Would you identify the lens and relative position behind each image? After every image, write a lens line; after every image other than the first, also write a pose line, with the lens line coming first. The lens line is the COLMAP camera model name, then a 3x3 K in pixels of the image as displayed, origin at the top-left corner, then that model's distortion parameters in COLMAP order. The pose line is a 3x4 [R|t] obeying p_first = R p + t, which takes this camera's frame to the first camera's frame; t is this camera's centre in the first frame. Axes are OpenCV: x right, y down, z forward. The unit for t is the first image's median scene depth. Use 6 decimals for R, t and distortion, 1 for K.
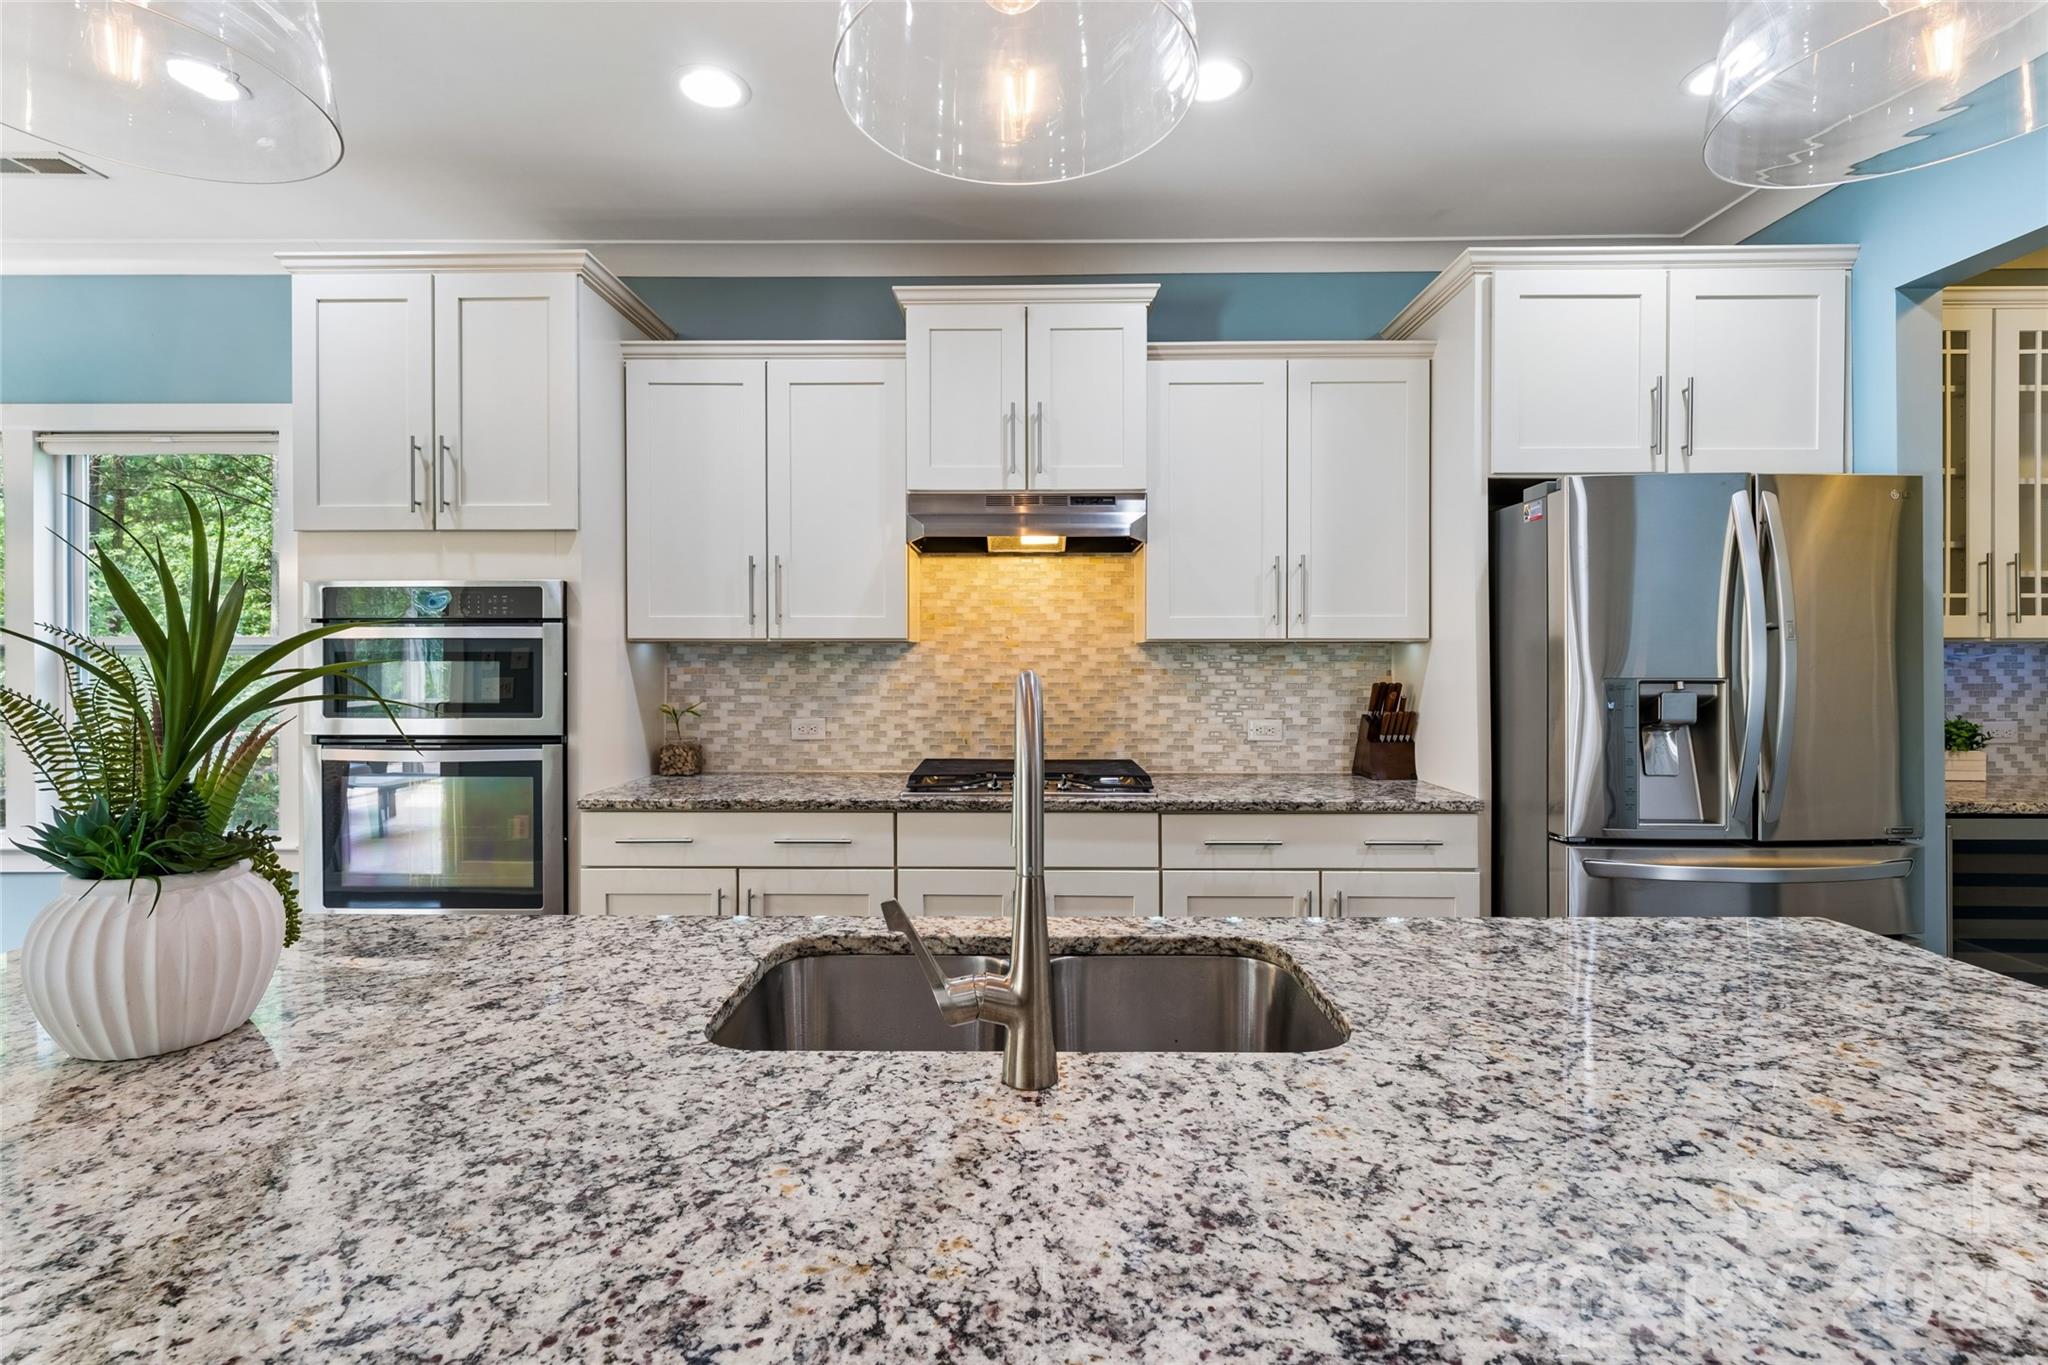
lens RADIAL K [[927.3, 0, 1010.2], [0, 927.3, 657.4], [0, 0, 1]] dist [0.000389, -0.000338]
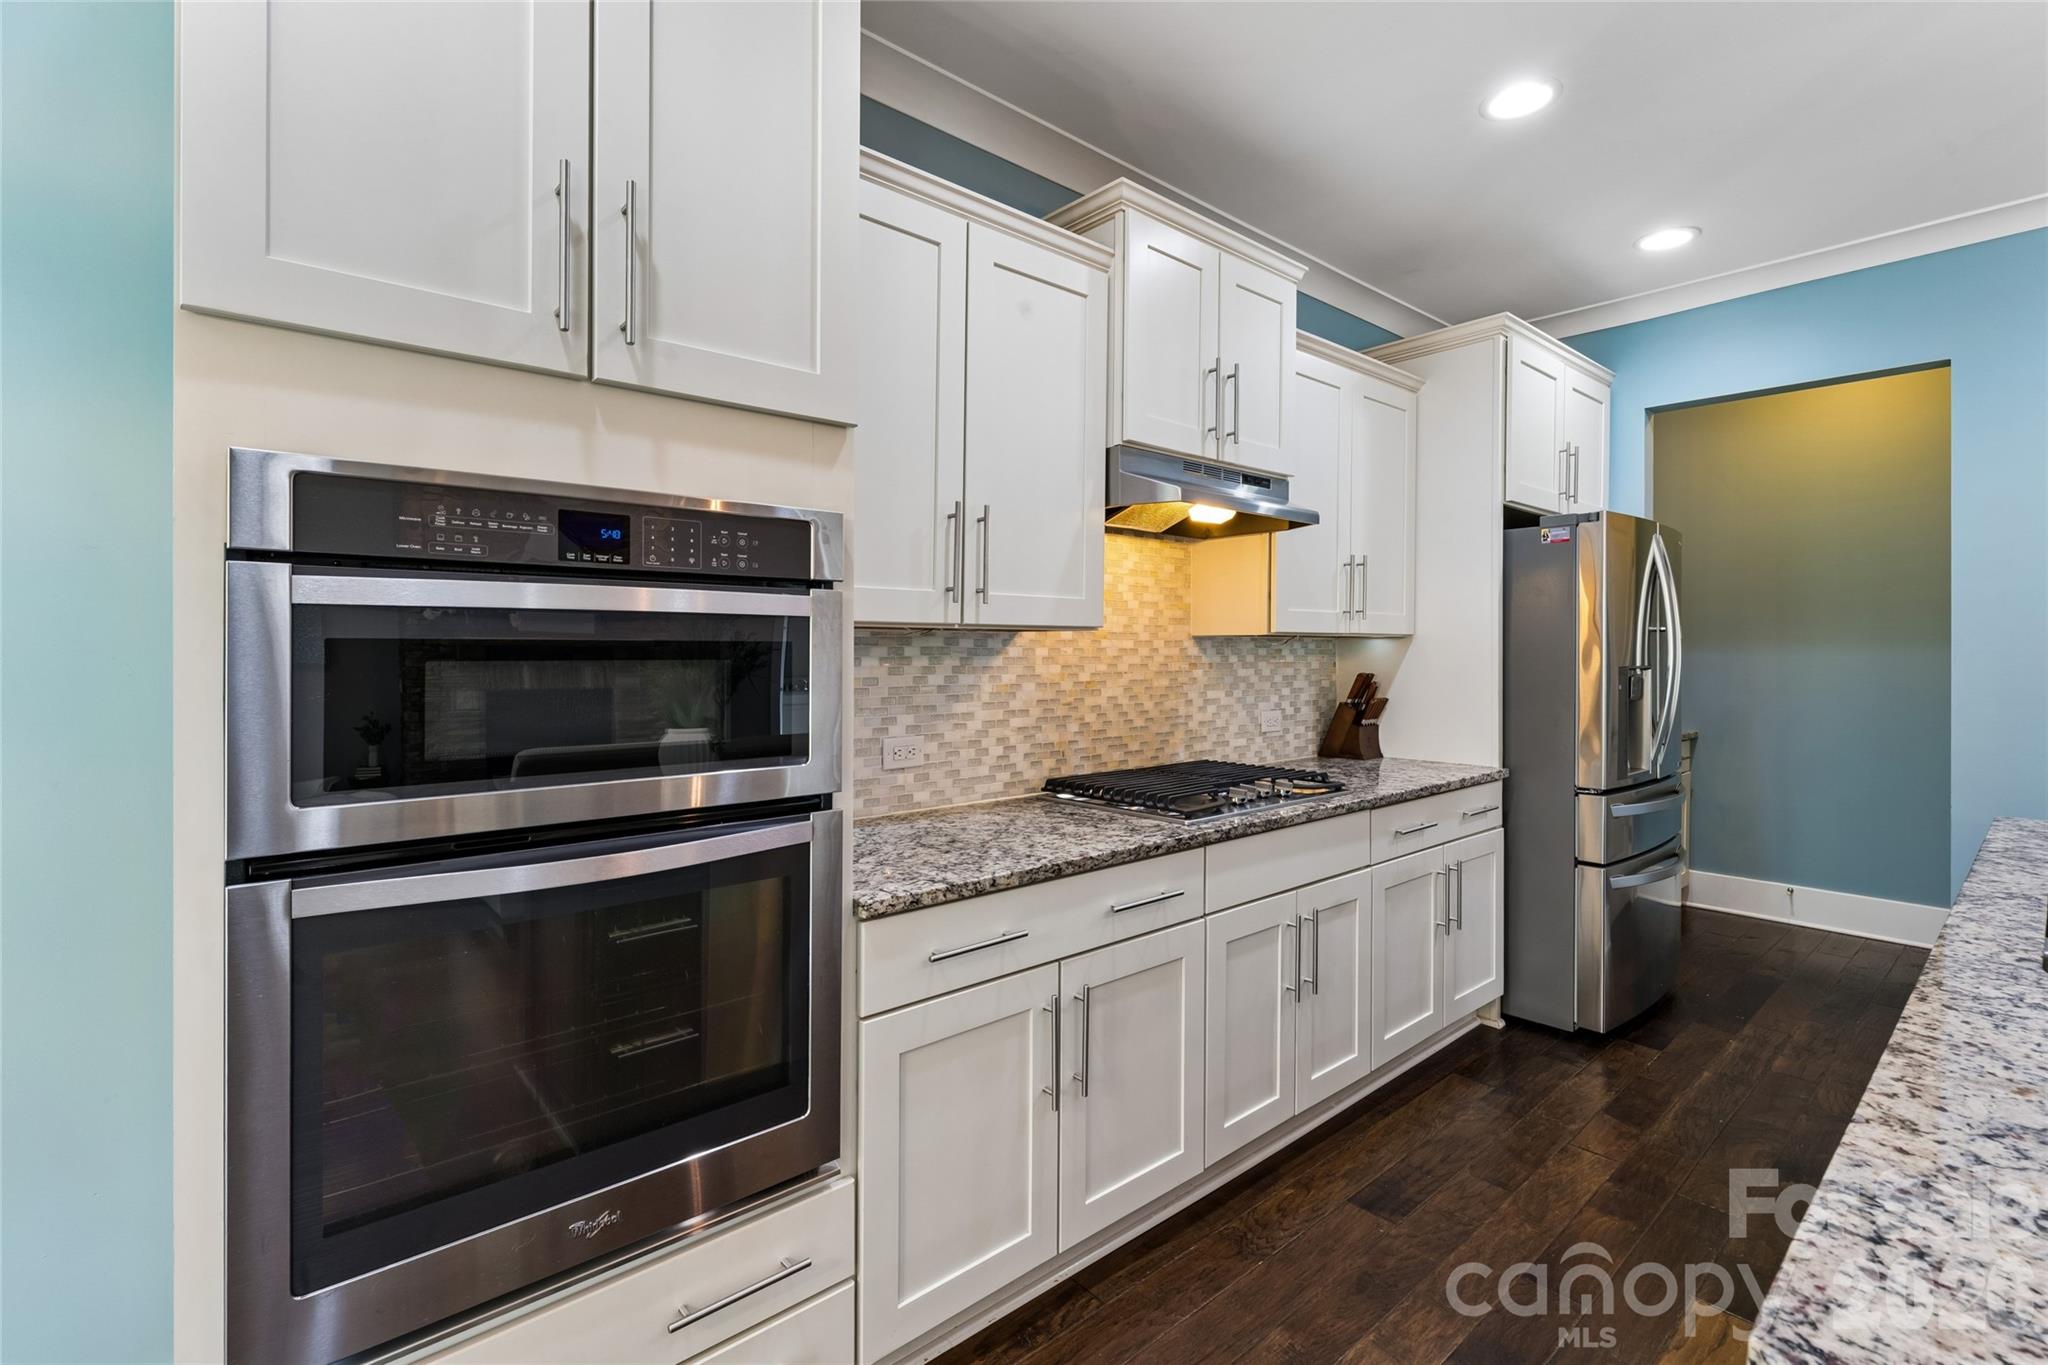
lens RADIAL K [[927.3, 0, 1016.3], [0, 927.3, 648.3], [0, 0, 1]] dist [0.000389, -0.000338]
pose [[0.747604, 0.001699, 0.664142, -0.640074], [0.000089, 0.999996, -0.002659, -0.000231], [-0.664144, 0.002047, 0.747602, 0.424743]]
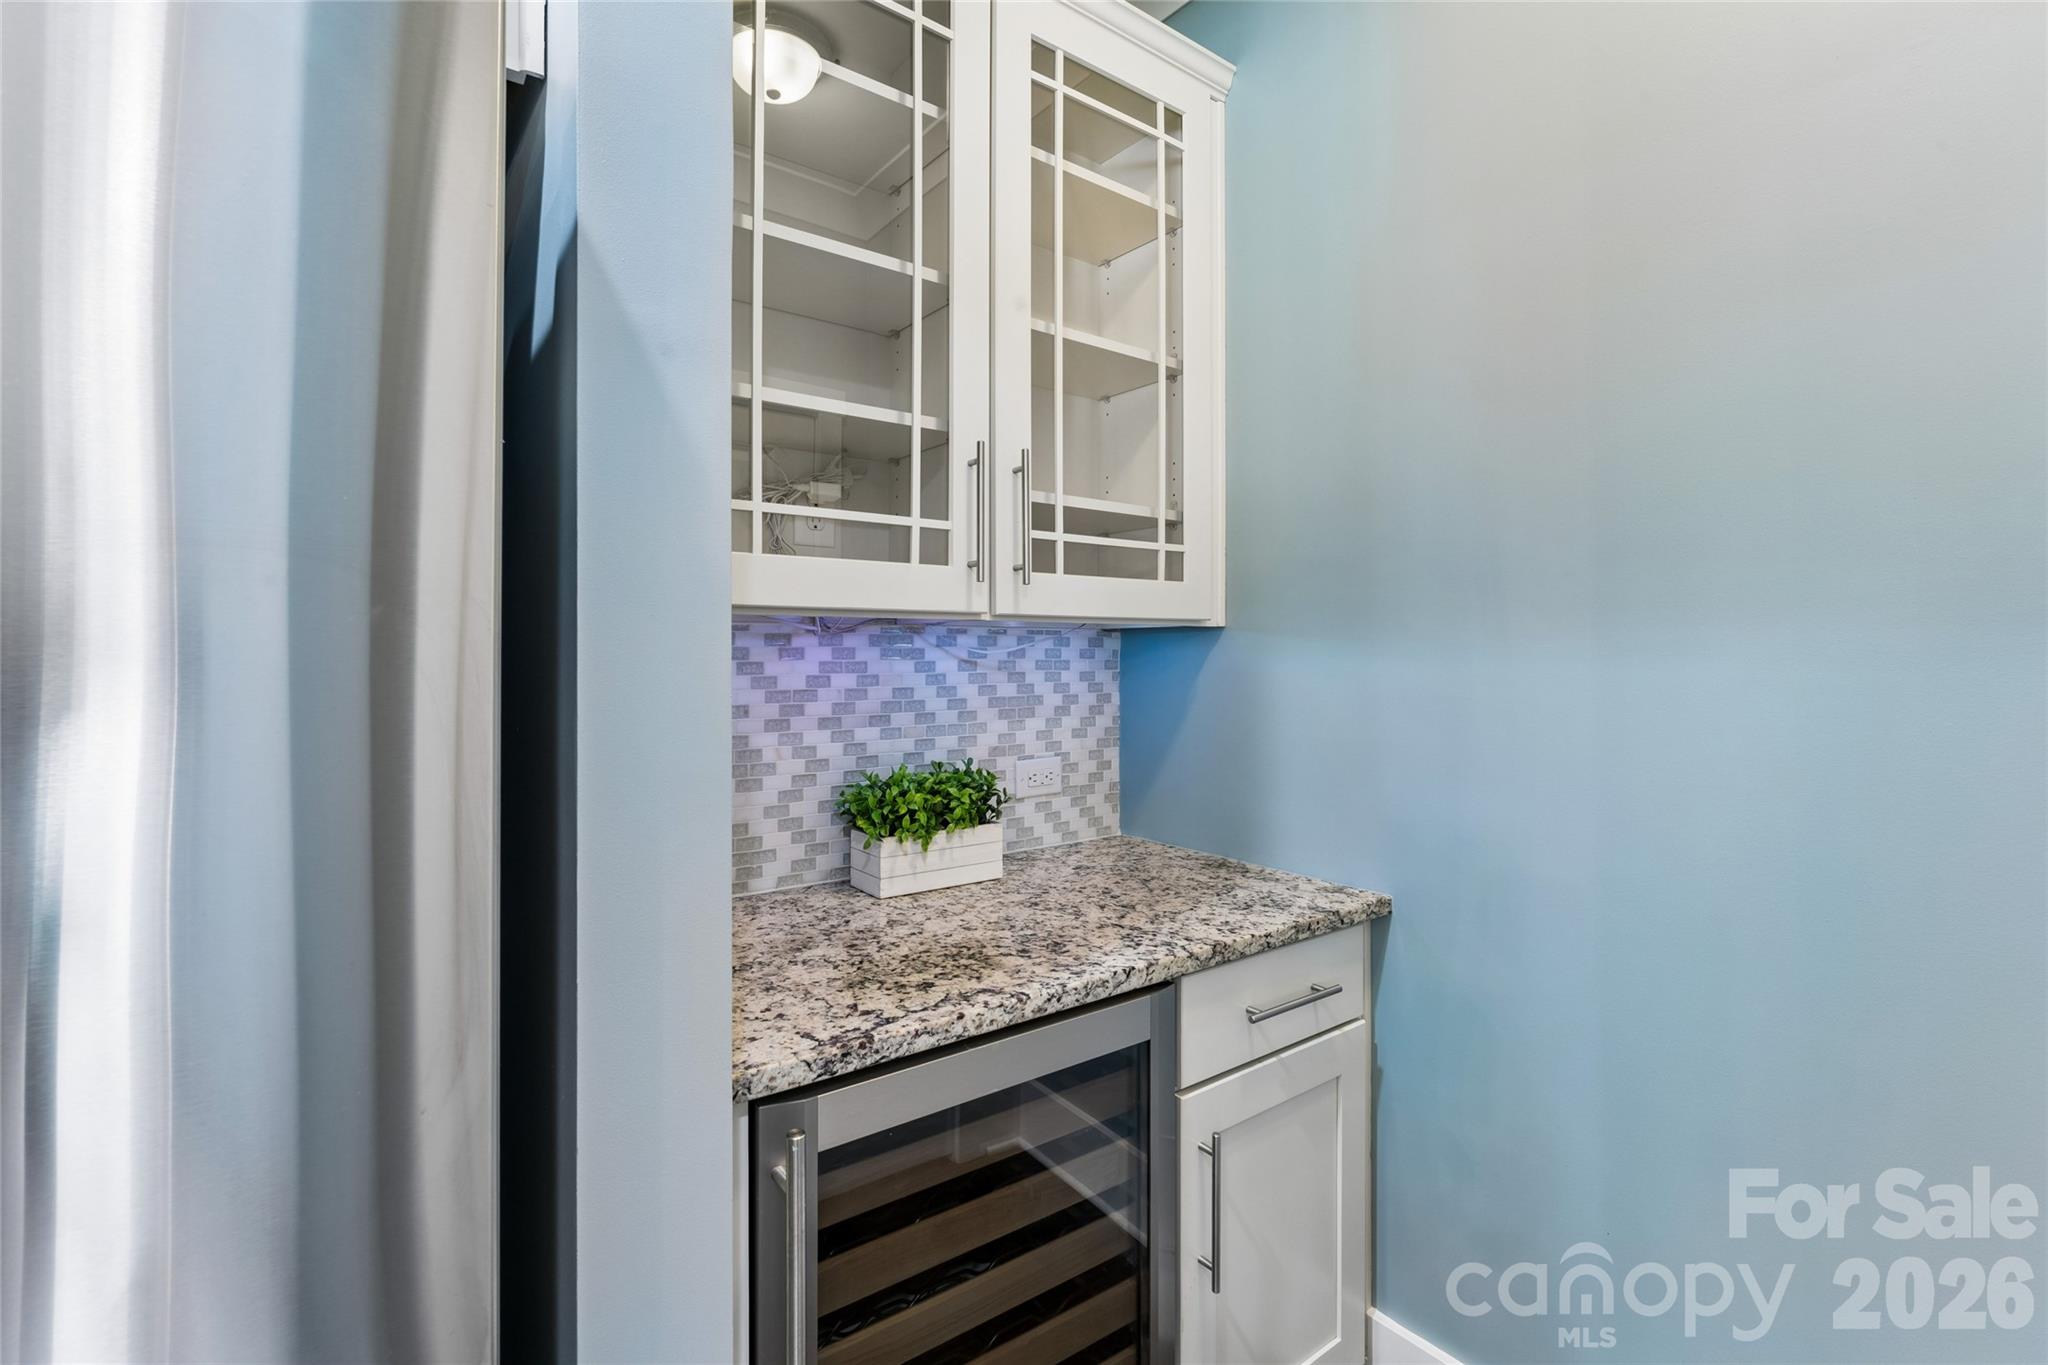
lens RADIAL K [[927.3, 0, 1021.3], [0, 927.3, 646.6], [0, 0, 1]] dist [0.000389, -0.000338]
pose [[0.785846, -0.001106, 0.618422, 0.687576], [0.003014, 0.999993, -0.002041, -0.002142], [-0.618415, 0.003468, 0.785844, 0.535315]]
